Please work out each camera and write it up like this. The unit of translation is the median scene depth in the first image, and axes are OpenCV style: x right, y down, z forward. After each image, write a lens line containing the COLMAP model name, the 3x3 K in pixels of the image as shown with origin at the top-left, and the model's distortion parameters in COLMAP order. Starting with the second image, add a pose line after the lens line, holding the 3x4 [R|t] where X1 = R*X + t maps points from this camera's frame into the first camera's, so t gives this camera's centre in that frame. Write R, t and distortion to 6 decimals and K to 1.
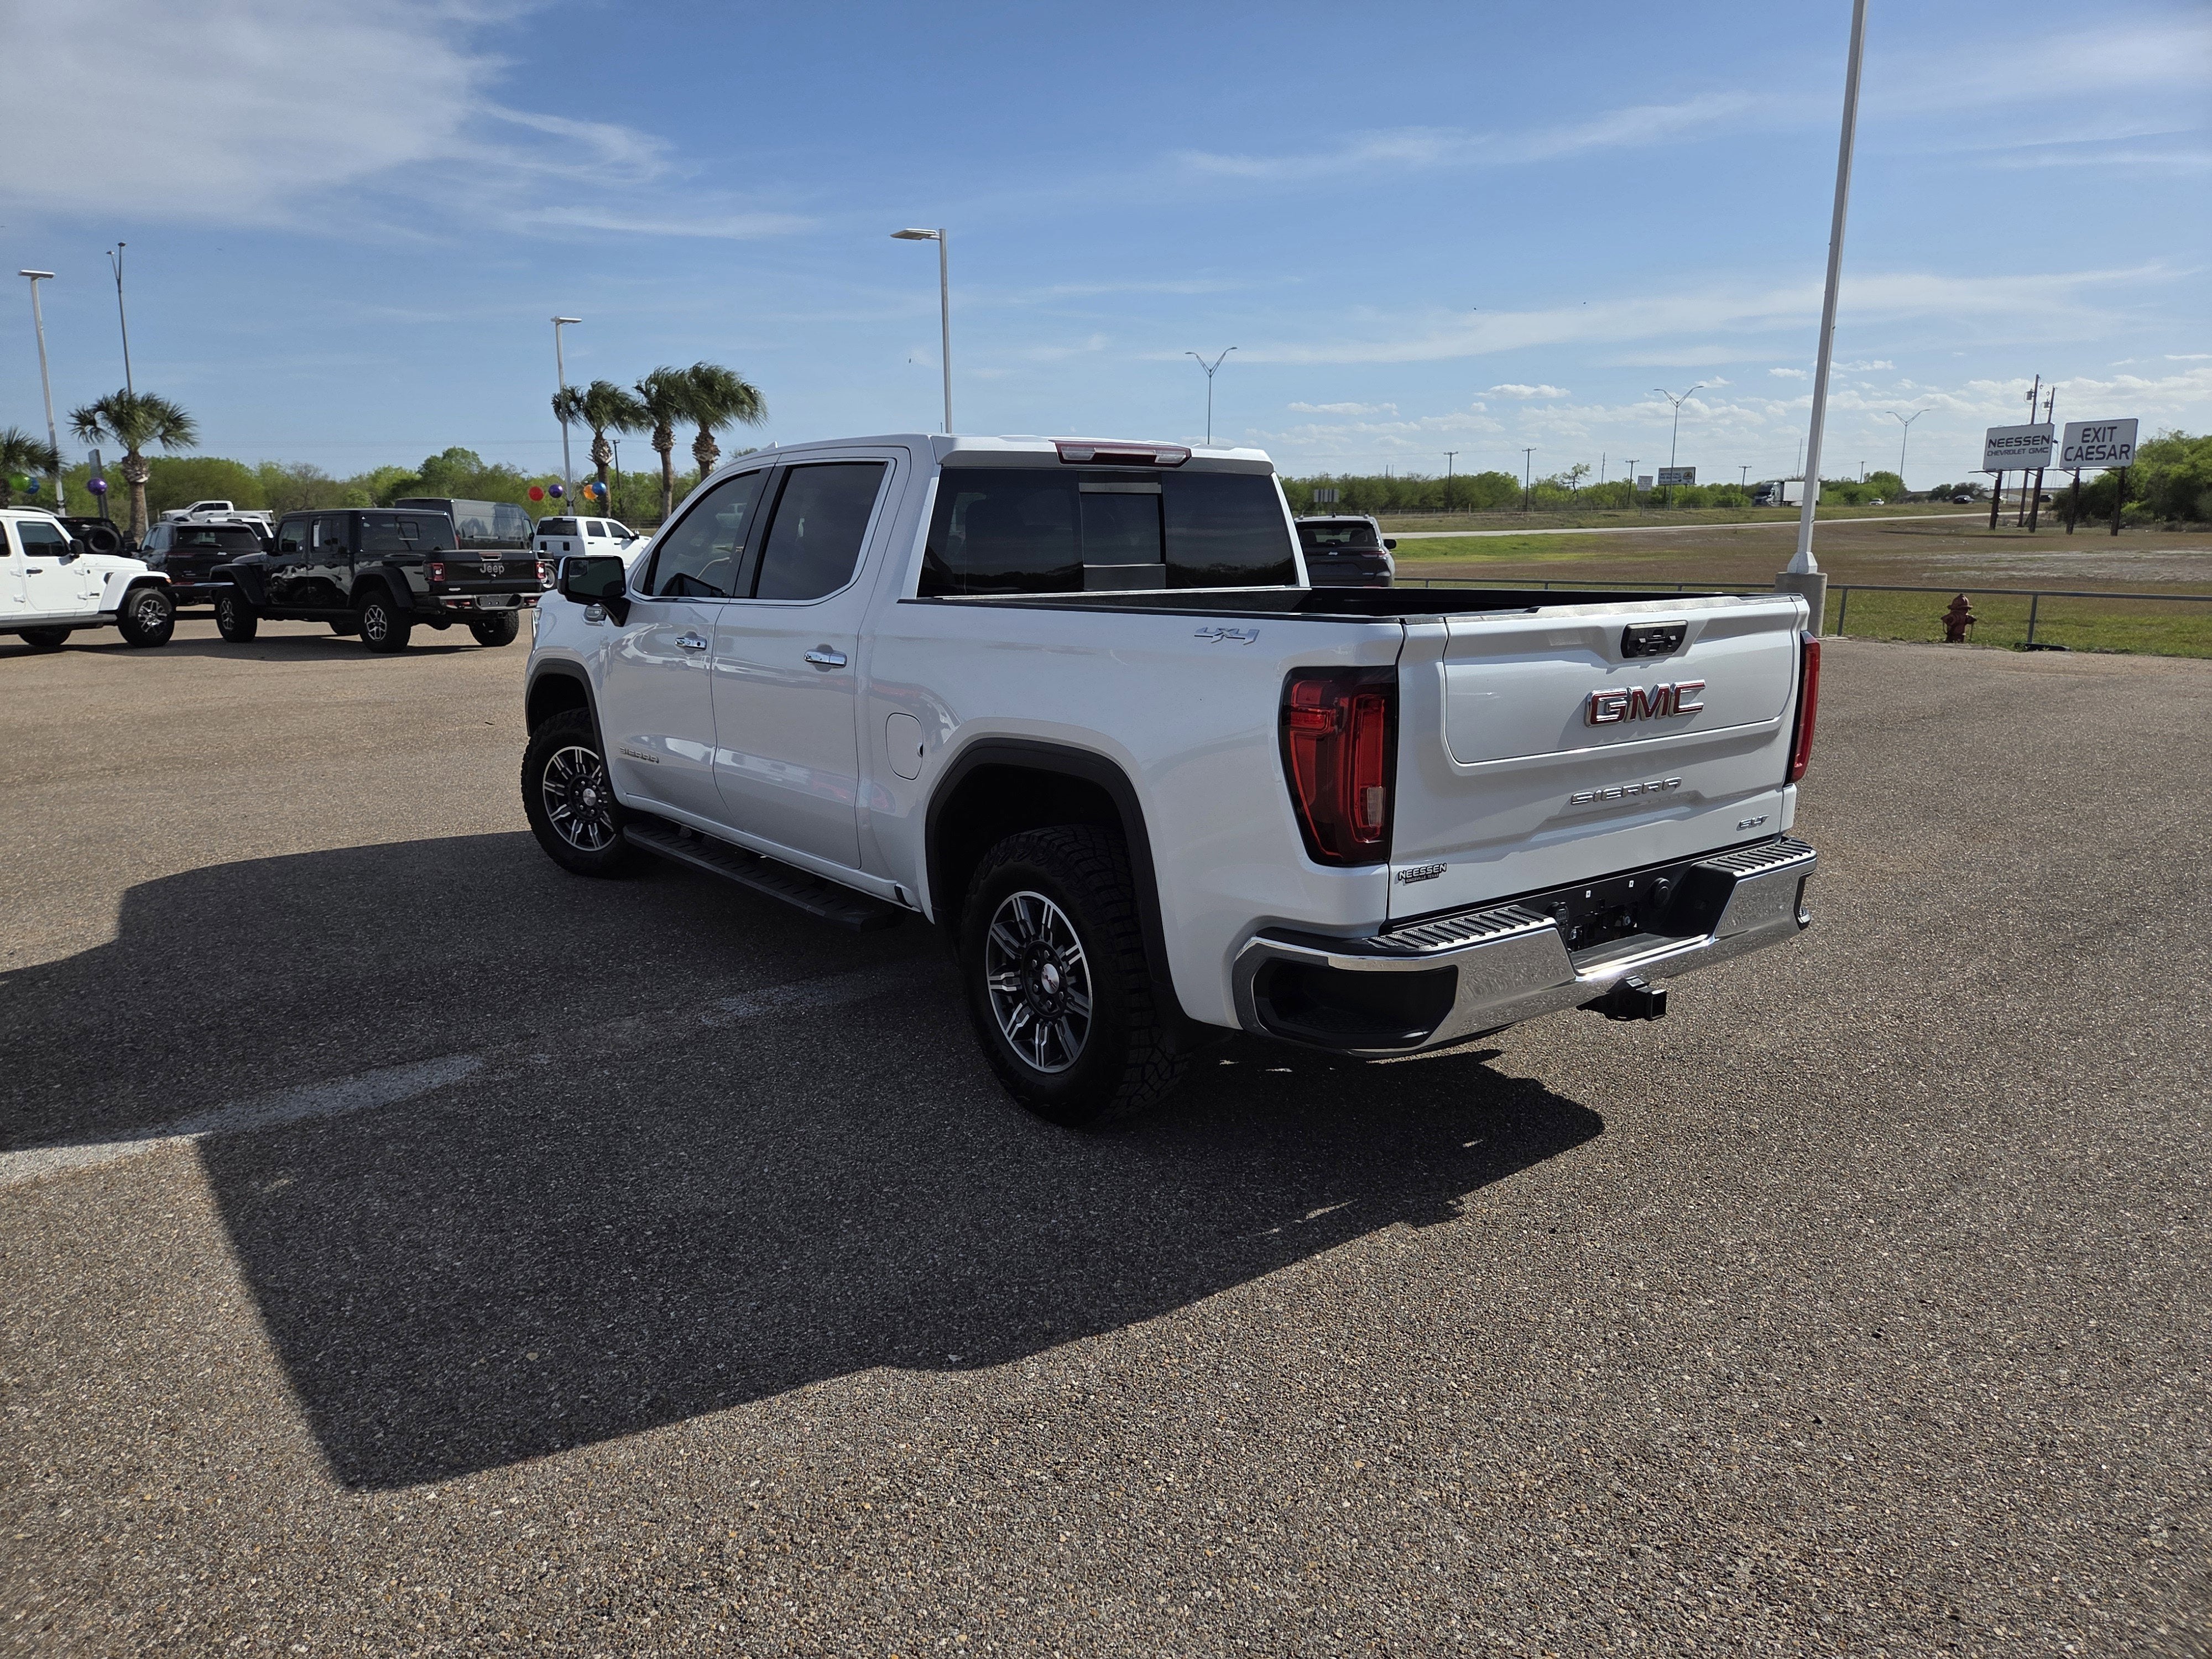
lens RADIAL K [[1471.6, 0, 1063.6], [0, 1471.6, 828.0], [0, 0, 1]] dist [0.062852, -0.053765]
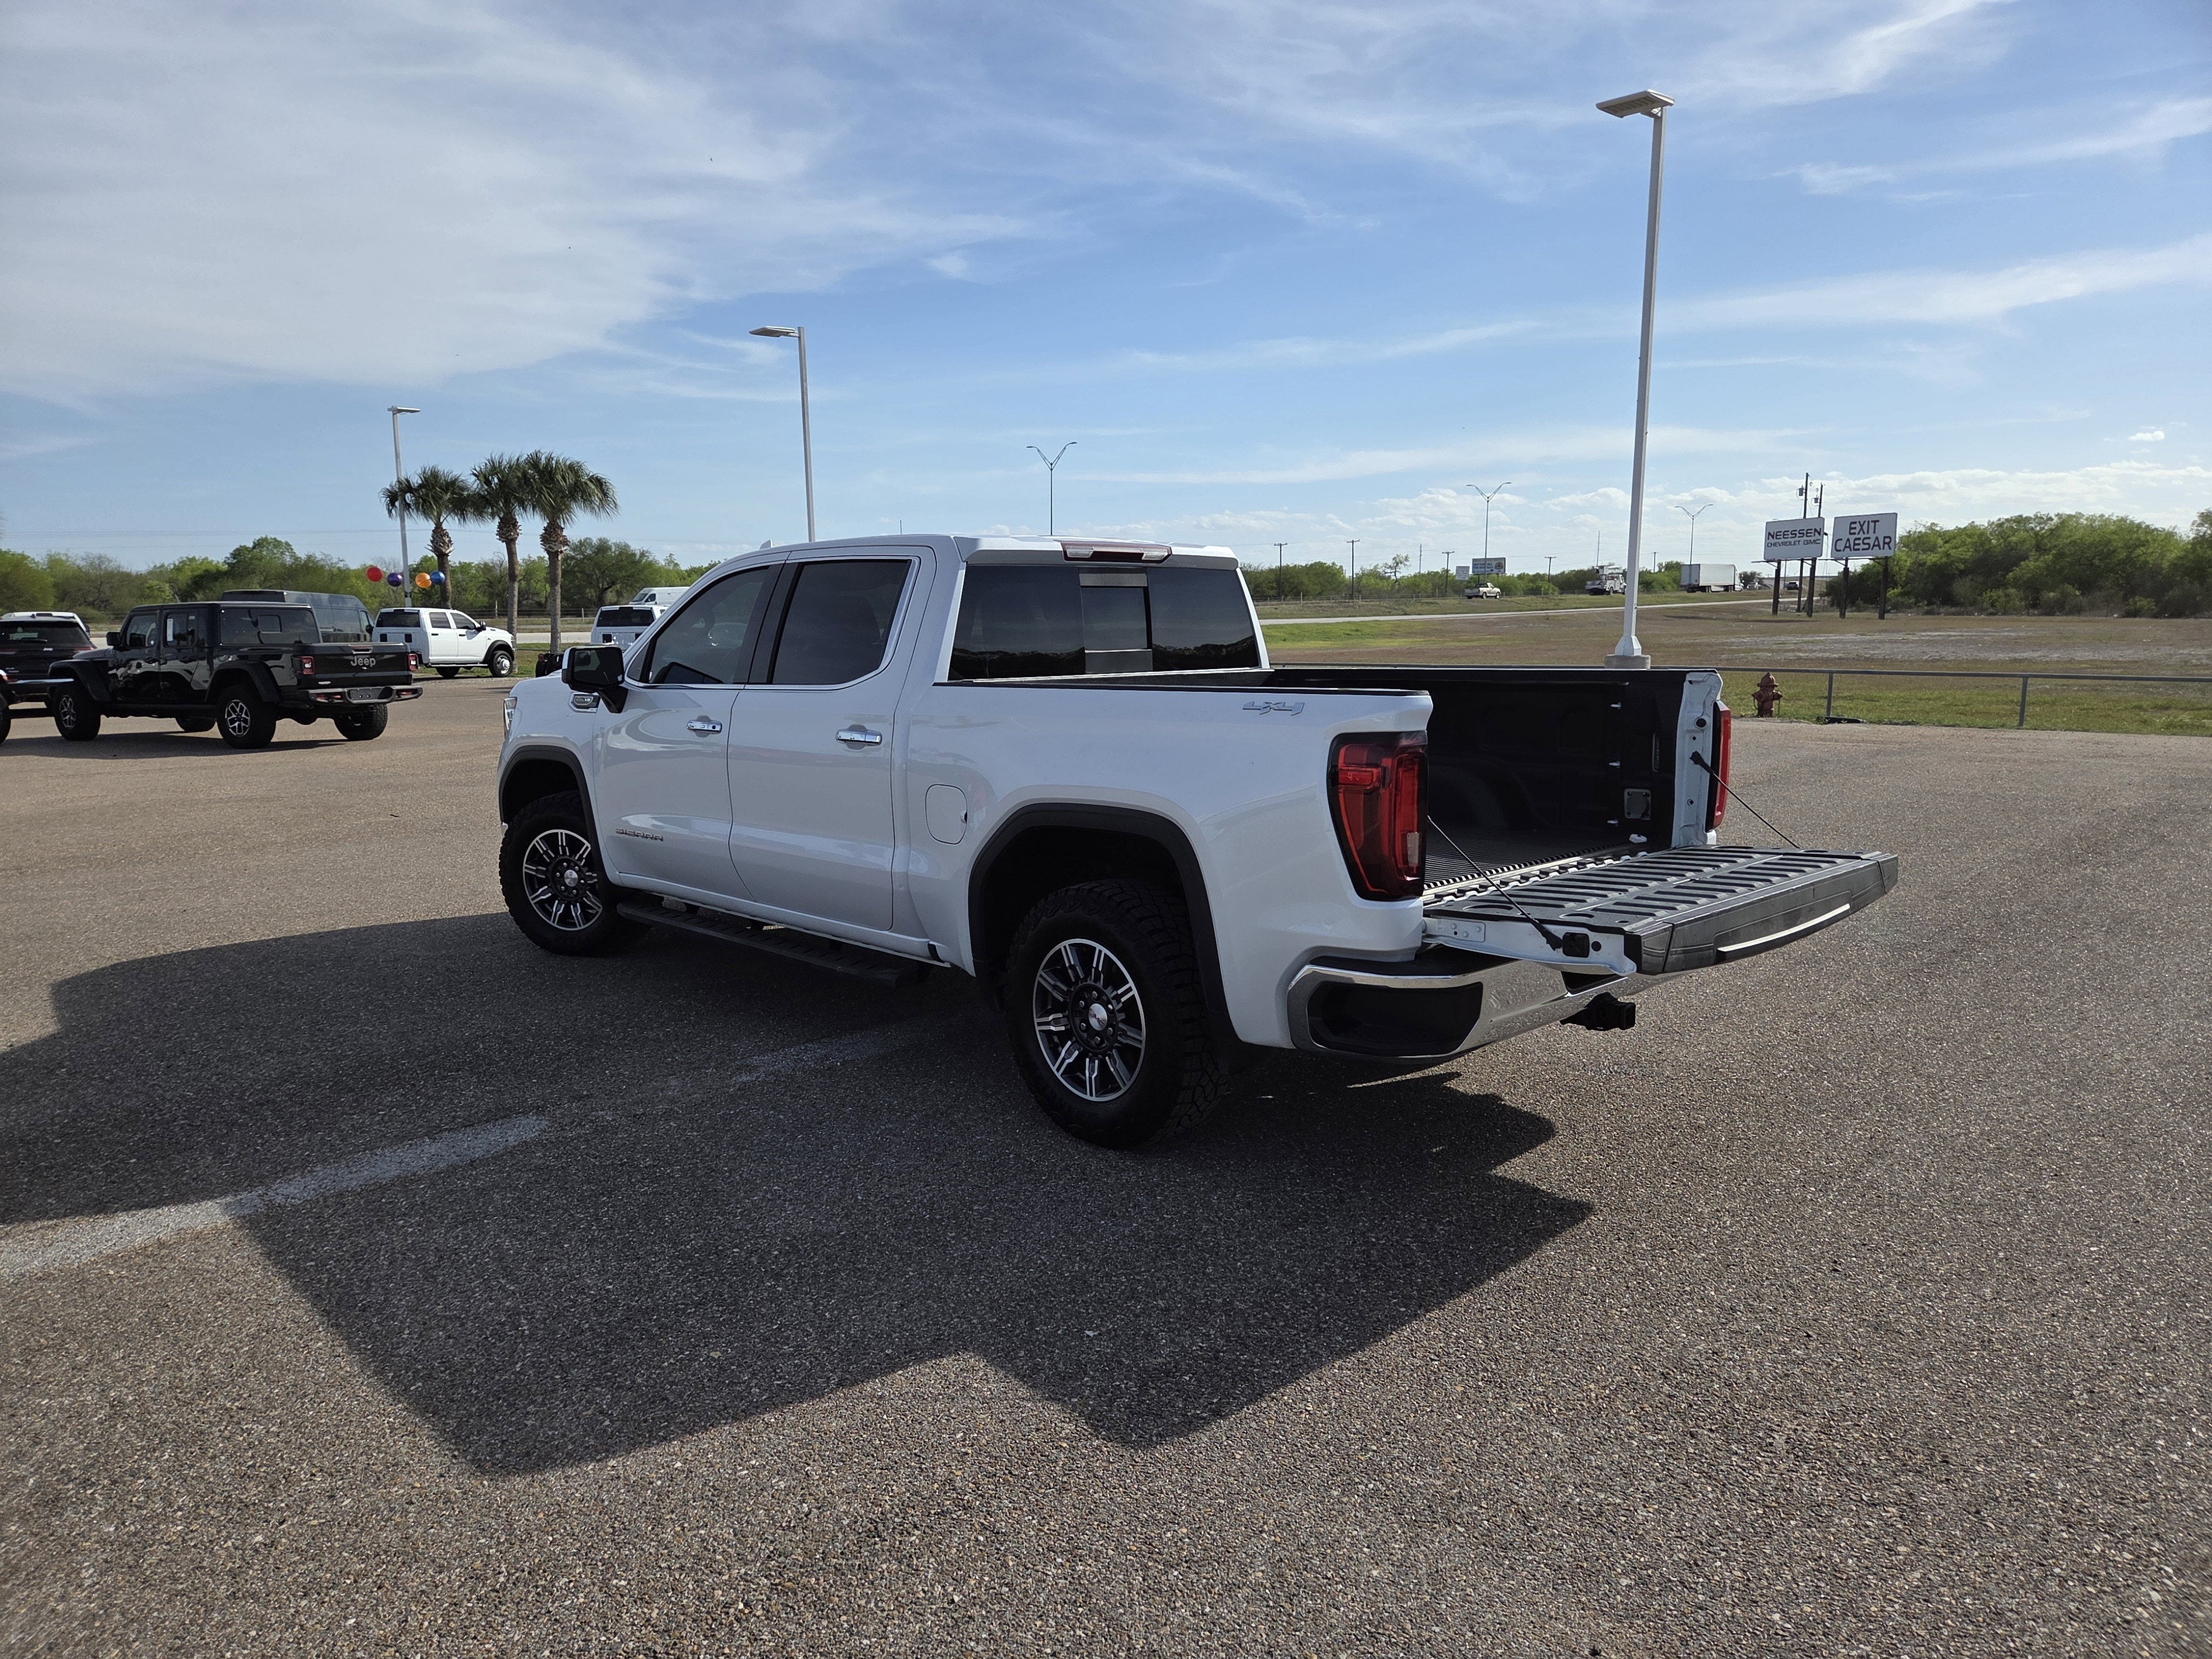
lens RADIAL K [[1472.2, 0, 1074.8], [0, 1472.2, 840.4], [0, 0, 1]] dist [0.065879, -0.057521]
pose [[0.993518, -0.022880, 0.111349, -0.084828], [0.028397, 0.998433, -0.048217, 0.012469], [-0.110071, 0.051066, 0.992611, -0.066255]]
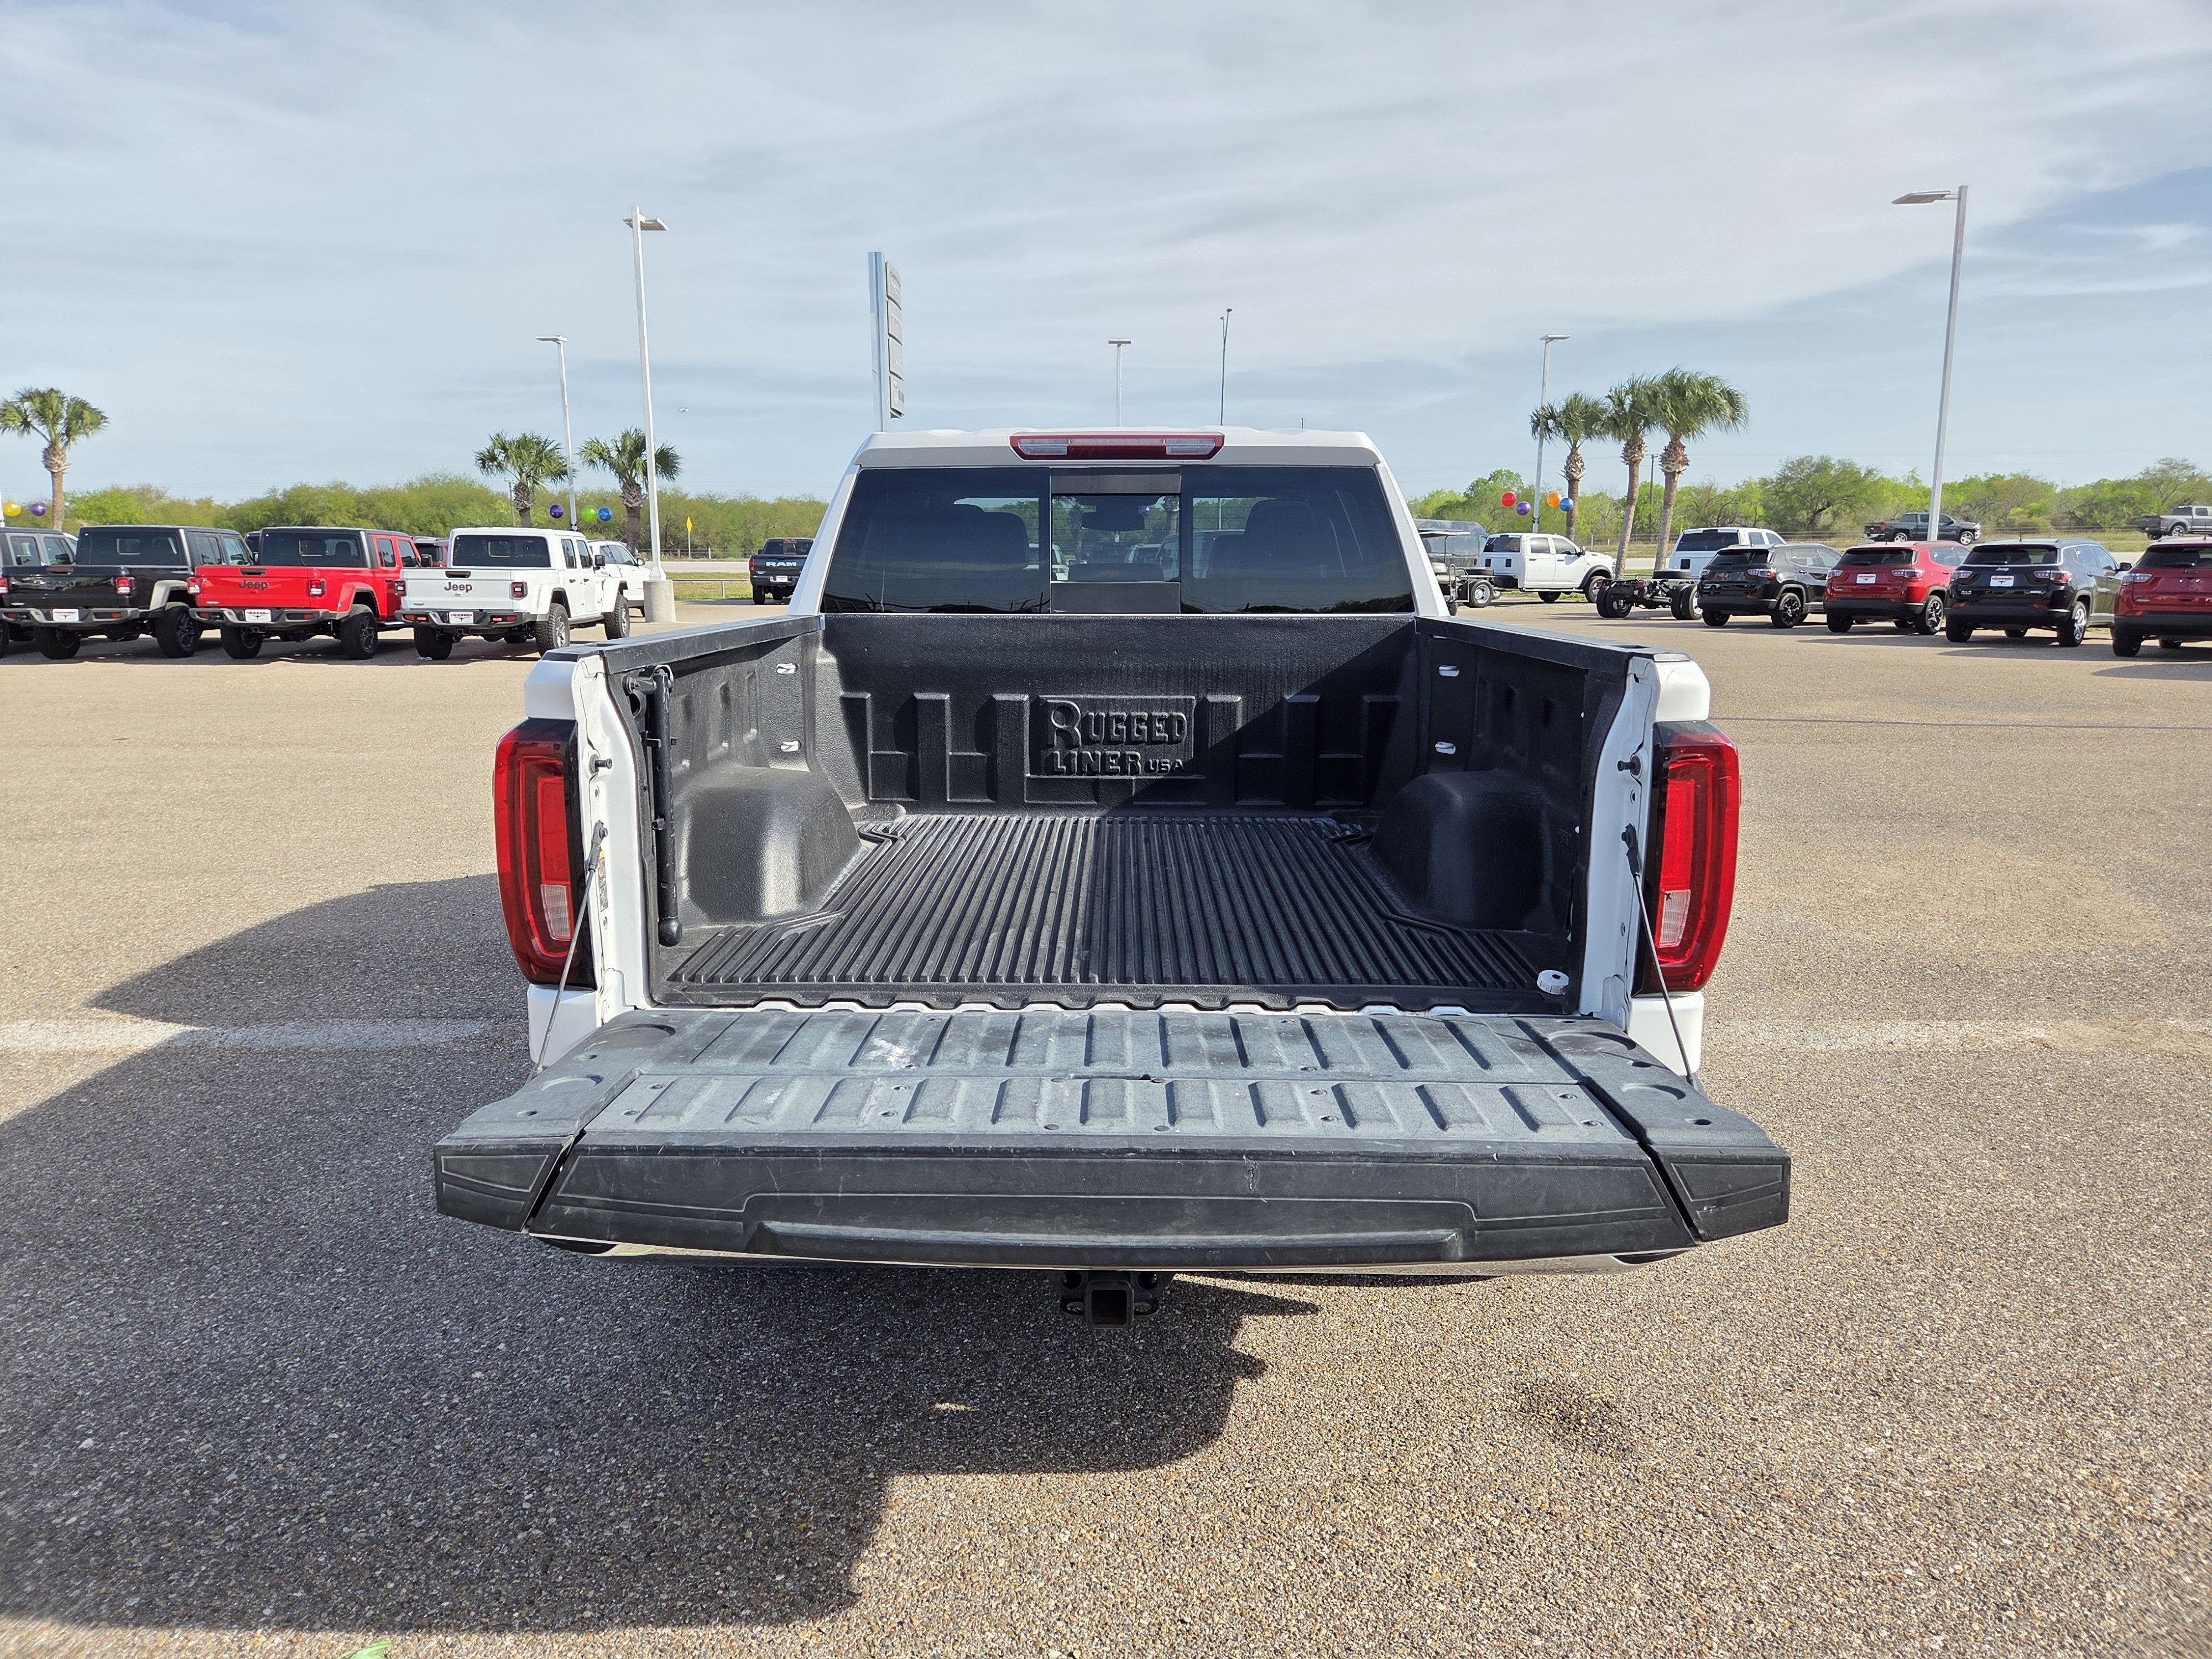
lens RADIAL K [[1462.1, 0, 1084.0], [0, 1462.1, 816.2], [0, 0, 1]] dist [0.066772, -0.048235]
pose [[0.790280, 0.109986, -0.602794, 0.377807], [-0.120670, 0.992429, 0.022878, -0.048561], [0.600747, 0.054659, 0.797569, 0.255363]]
